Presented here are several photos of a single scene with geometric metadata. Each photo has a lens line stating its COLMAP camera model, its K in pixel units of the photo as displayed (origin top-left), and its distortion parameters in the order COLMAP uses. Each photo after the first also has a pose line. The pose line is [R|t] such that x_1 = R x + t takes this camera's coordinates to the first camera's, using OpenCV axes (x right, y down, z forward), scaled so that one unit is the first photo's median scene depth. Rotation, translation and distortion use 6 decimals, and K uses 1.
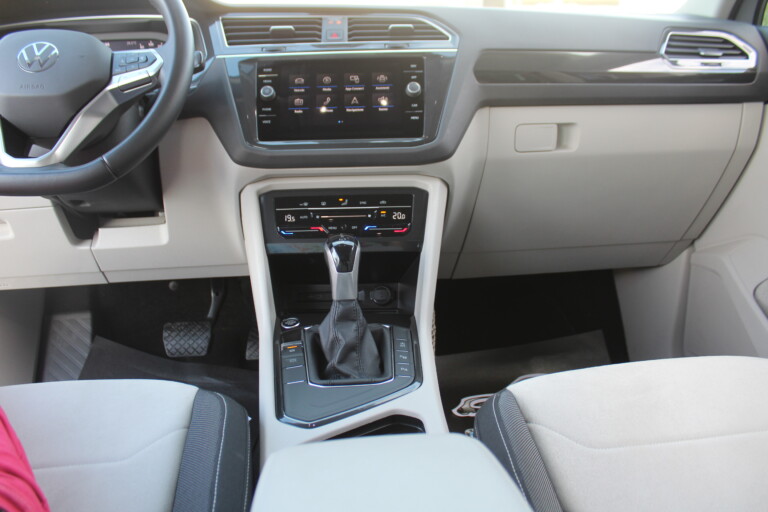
lens RADIAL K [[649.1, 0, 384.0], [0, 649.1, 256.0], [0, 0, 1]] dist [-0.177039, 0.142734]
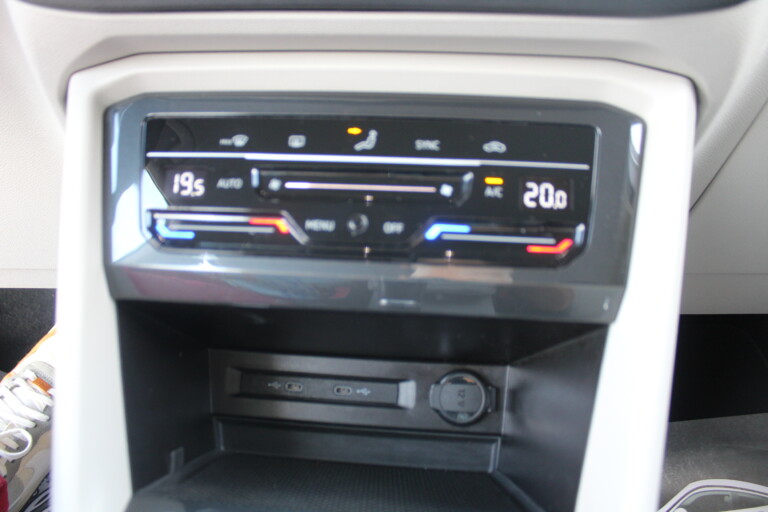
lens RADIAL K [[649.1, 0, 384.0], [0, 649.1, 256.0], [0, 0, 1]] dist [-0.177039, 0.142734]
pose [[0.994693, 0.062589, -0.081656, -0.024714], [-0.054703, 0.993927, 0.095476, -0.058652], [0.087136, -0.090503, 0.992077, 0.700449]]
